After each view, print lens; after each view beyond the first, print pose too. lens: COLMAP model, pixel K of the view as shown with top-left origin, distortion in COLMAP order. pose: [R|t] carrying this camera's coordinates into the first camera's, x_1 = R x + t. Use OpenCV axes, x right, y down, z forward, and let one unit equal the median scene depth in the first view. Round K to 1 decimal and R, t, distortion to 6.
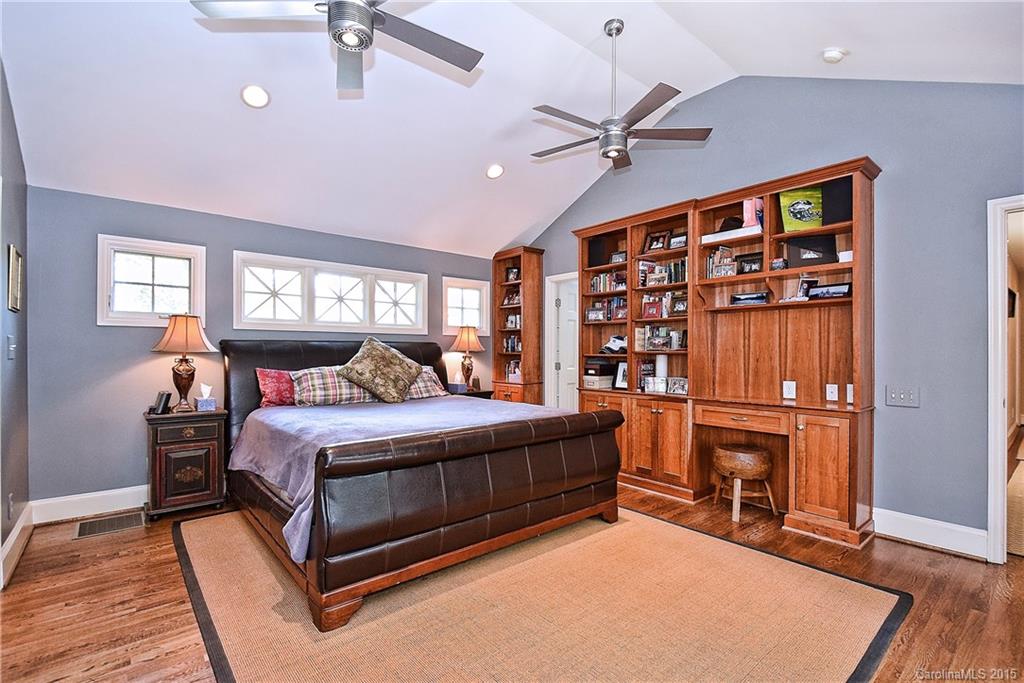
lens RADIAL K [[478.9, 0, 510.2], [0, 478.9, 352.6], [0, 0, 1]] dist [0.000385, -0.000340]
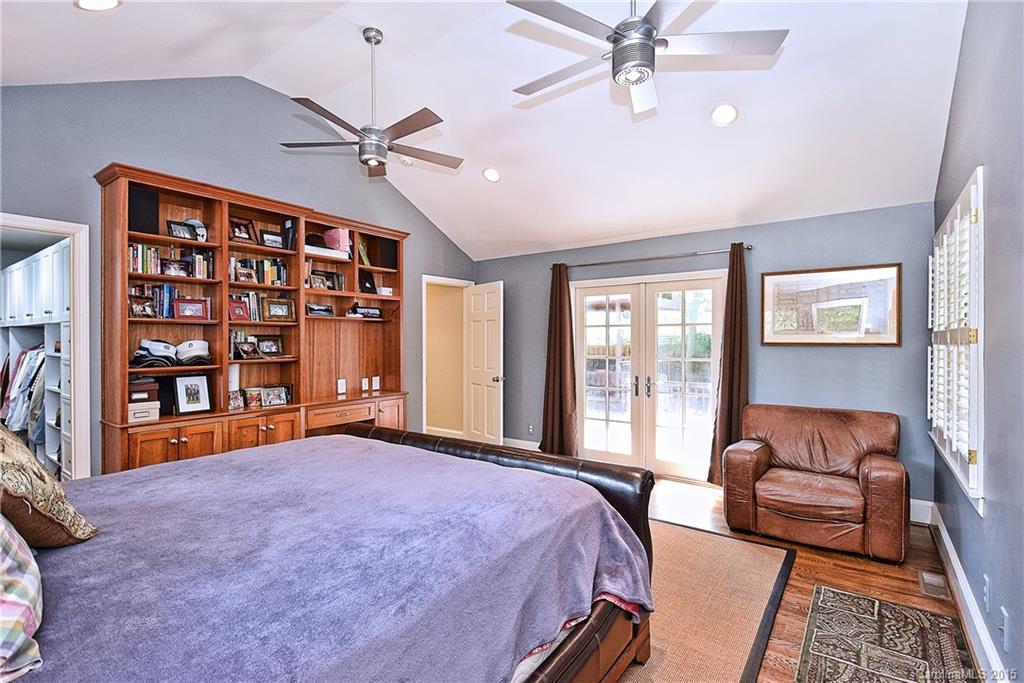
lens RADIAL K [[455.4, 0, 527.9], [0, 455.4, 344.5], [0, 0, 1]] dist [0.002468, -0.007434]
pose [[-0.250511, -0.008110, 0.968080, -0.671396], [0.001237, 0.999961, 0.008698, -0.040616], [-0.968113, 0.003377, -0.250492, 0.799462]]
